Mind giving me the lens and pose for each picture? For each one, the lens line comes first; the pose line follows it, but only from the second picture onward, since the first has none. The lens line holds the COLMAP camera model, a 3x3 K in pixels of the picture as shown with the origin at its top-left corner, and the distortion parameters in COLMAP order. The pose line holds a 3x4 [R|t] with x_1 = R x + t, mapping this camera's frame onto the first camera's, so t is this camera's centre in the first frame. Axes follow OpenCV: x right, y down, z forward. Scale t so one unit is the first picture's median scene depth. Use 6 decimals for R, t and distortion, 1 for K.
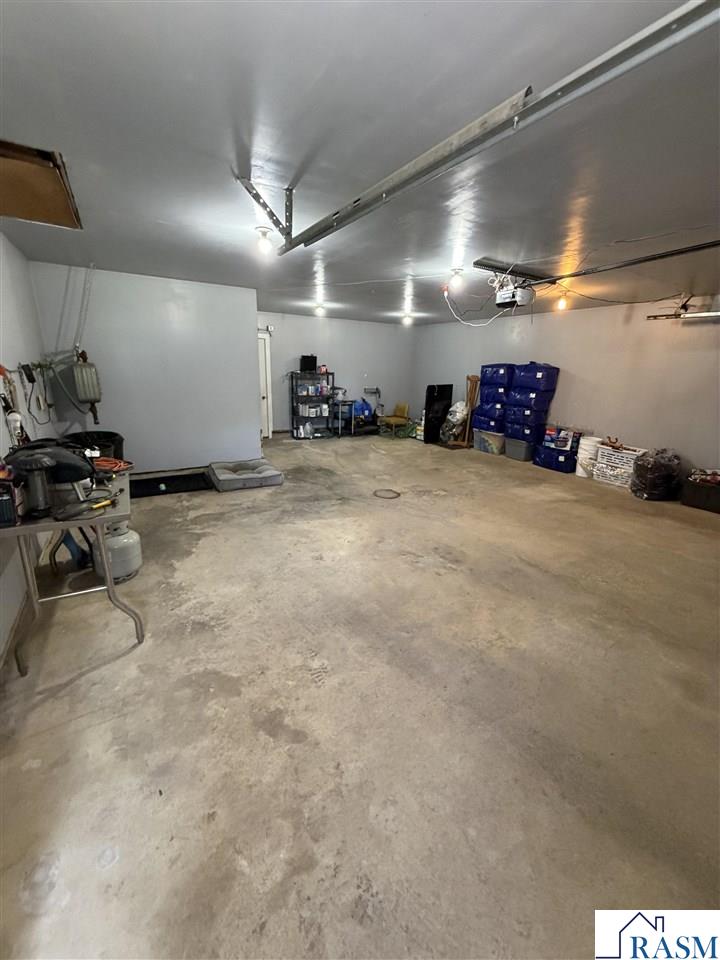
lens RADIAL K [[383.2, 0, 357.3], [0, 383.2, 475.4], [0, 0, 1]] dist [0.002571, 0.000177]
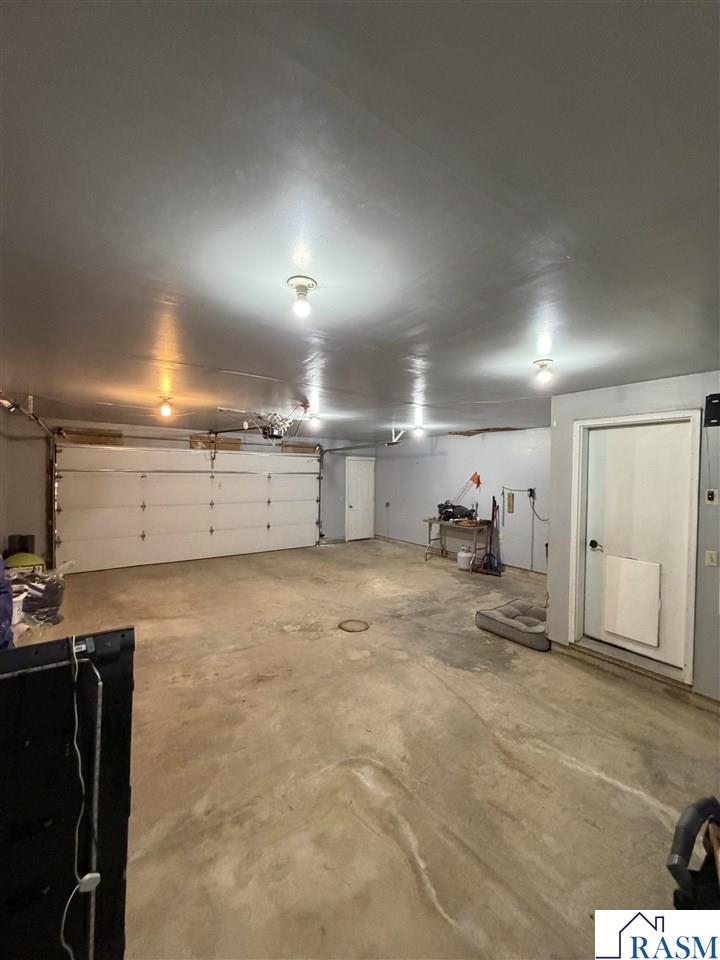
lens RADIAL K [[383.2, 0, 357.3], [0, 383.2, 475.4], [0, 0, 1]] dist [0.002571, 0.000177]
pose [[-0.995218, -0.041215, -0.088561, 0.185527], [-0.065243, 0.955213, 0.288637, -0.619197], [0.072698, 0.293034, -0.953334, 2.007735]]
